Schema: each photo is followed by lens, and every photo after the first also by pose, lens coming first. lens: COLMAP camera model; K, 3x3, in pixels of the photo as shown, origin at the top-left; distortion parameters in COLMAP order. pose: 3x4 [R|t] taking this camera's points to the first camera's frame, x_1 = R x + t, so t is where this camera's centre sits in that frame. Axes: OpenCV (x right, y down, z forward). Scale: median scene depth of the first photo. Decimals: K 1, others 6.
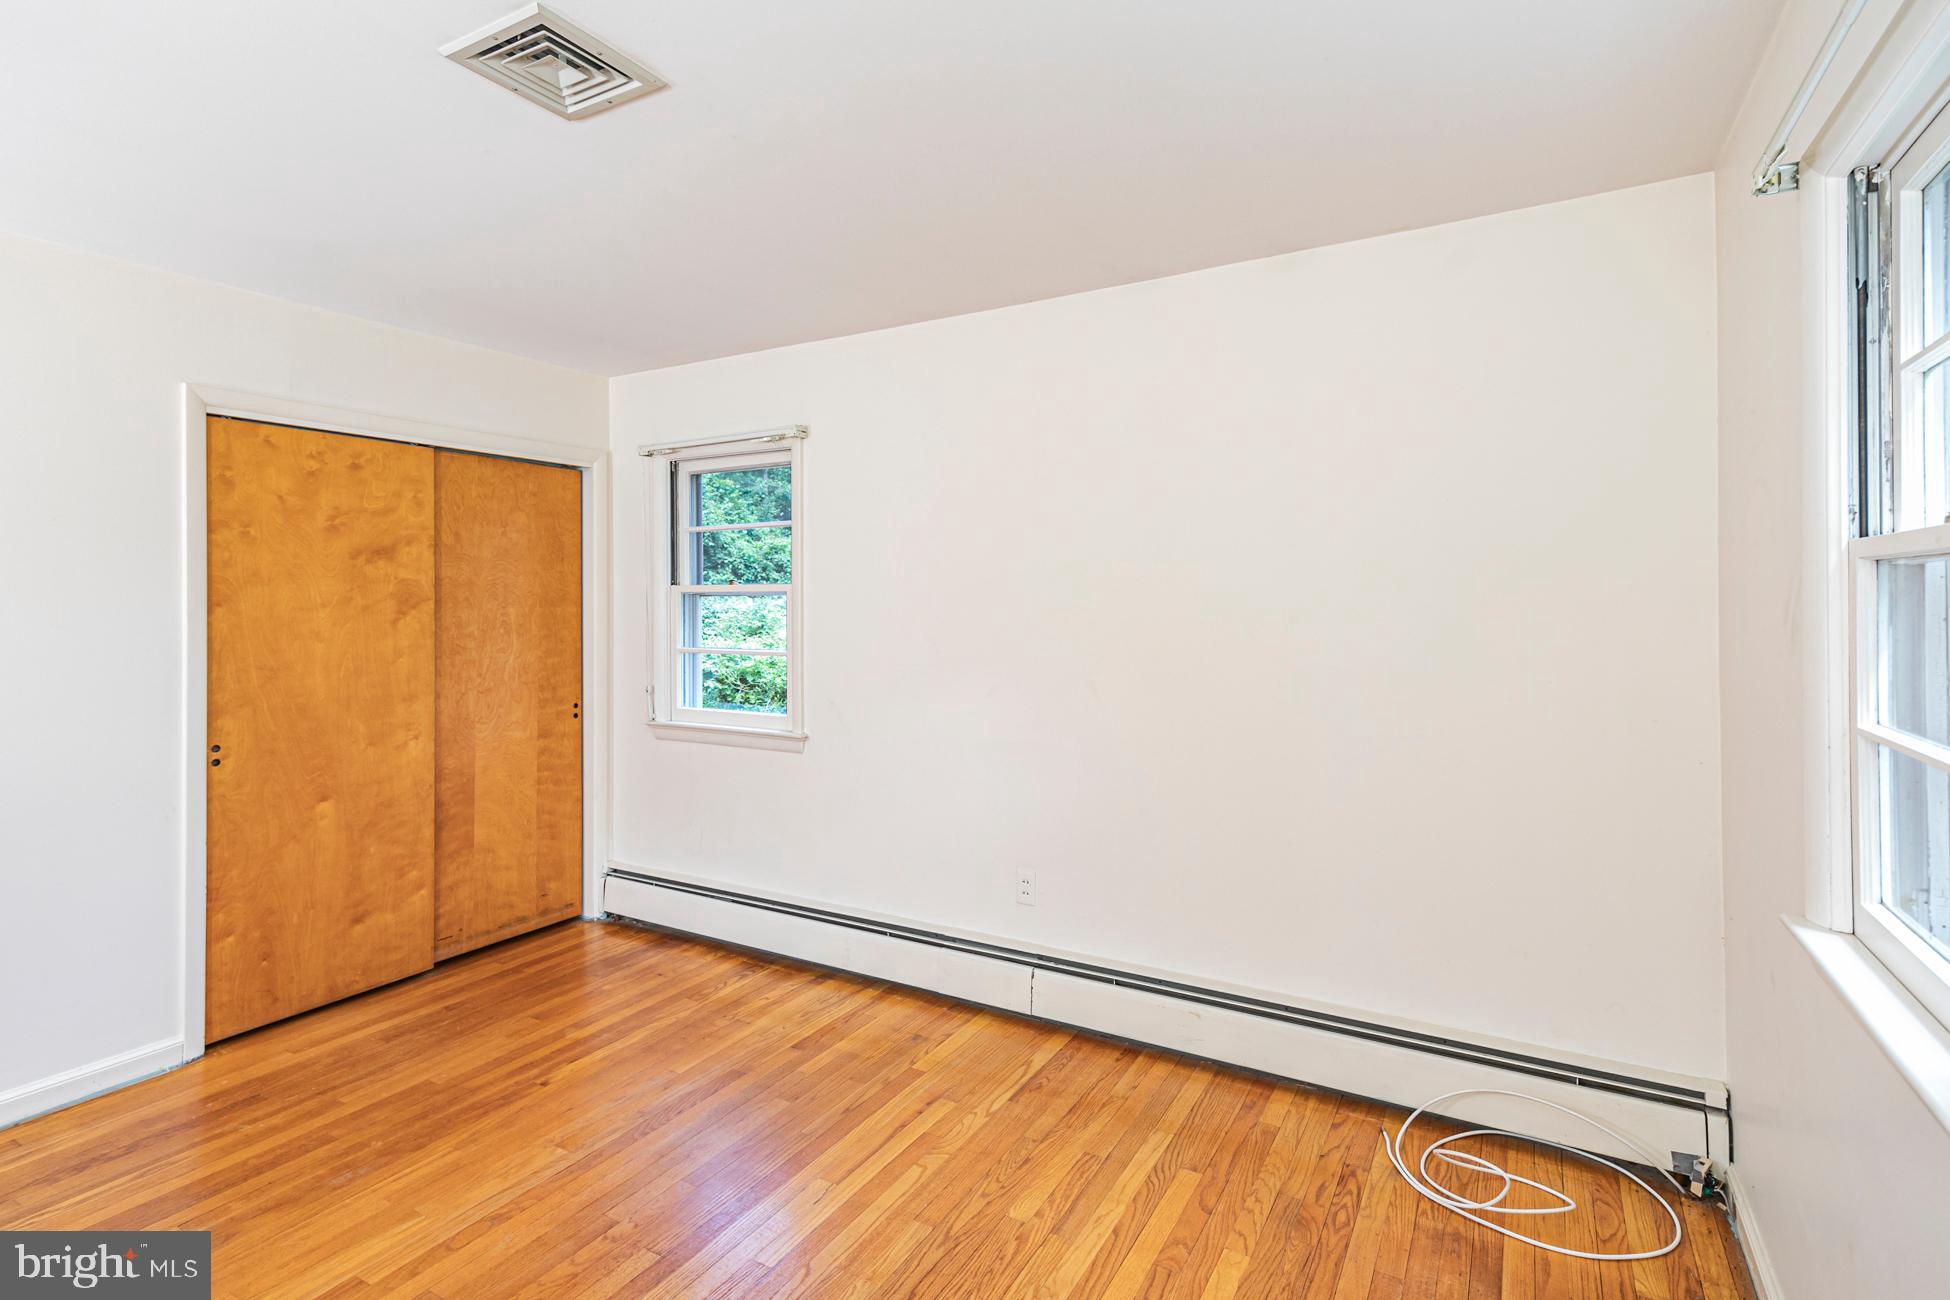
lens RADIAL K [[938.3, 0, 977.6], [0, 938.3, 576.3], [0, 0, 1]] dist [0.032190, -0.008190]
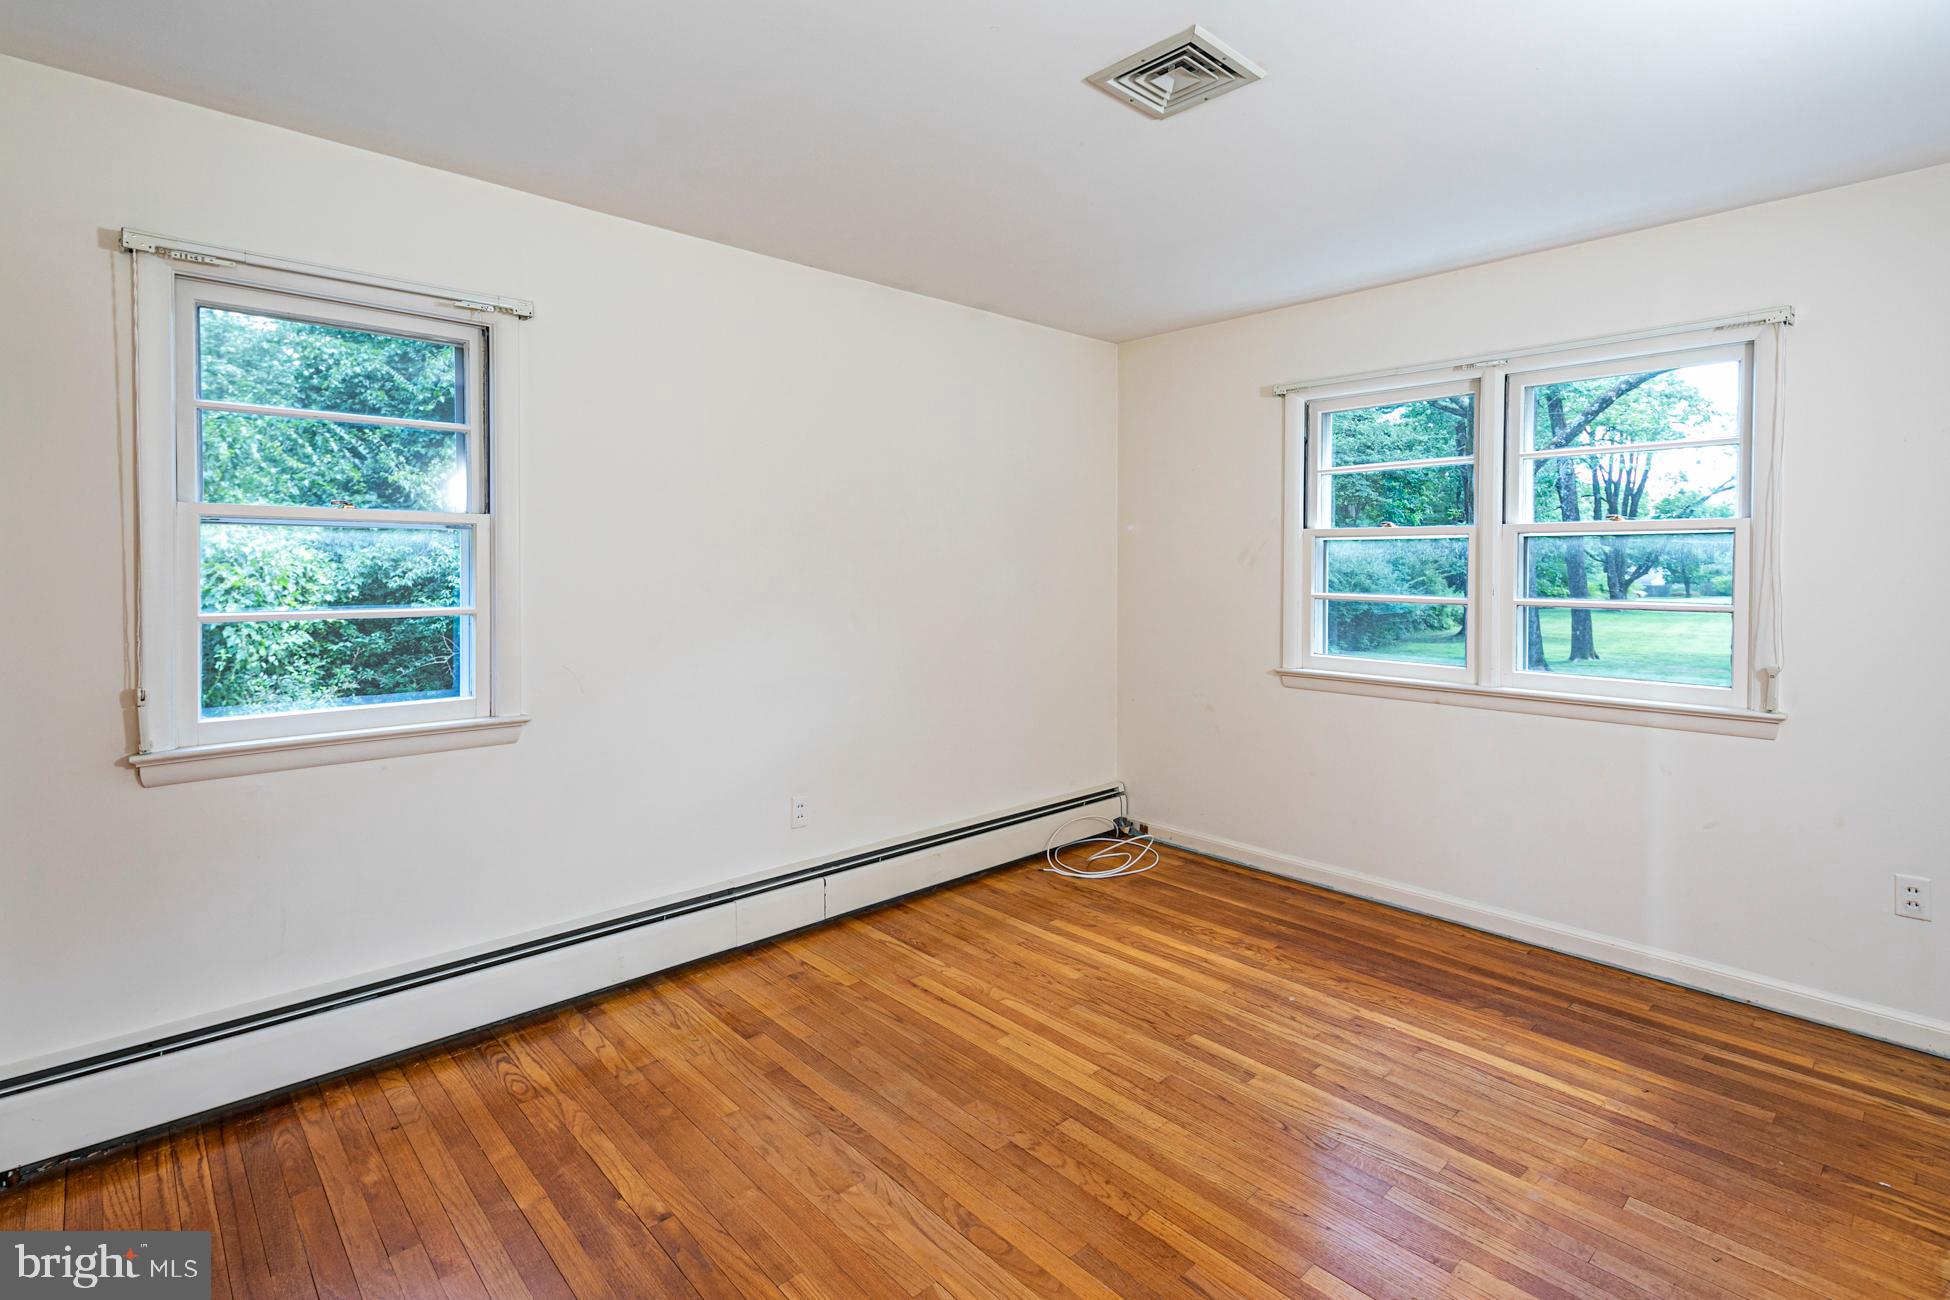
lens RADIAL K [[928.6, 0, 979.0], [0, 928.6, 545.2], [0, 0, 1]] dist [0.026256, -0.008964]
pose [[0.285453, 0.023008, 0.958117, -1.071102], [-0.037170, 0.999225, -0.012921, 0.038934], [-0.957672, -0.031925, 0.286087, 0.598740]]
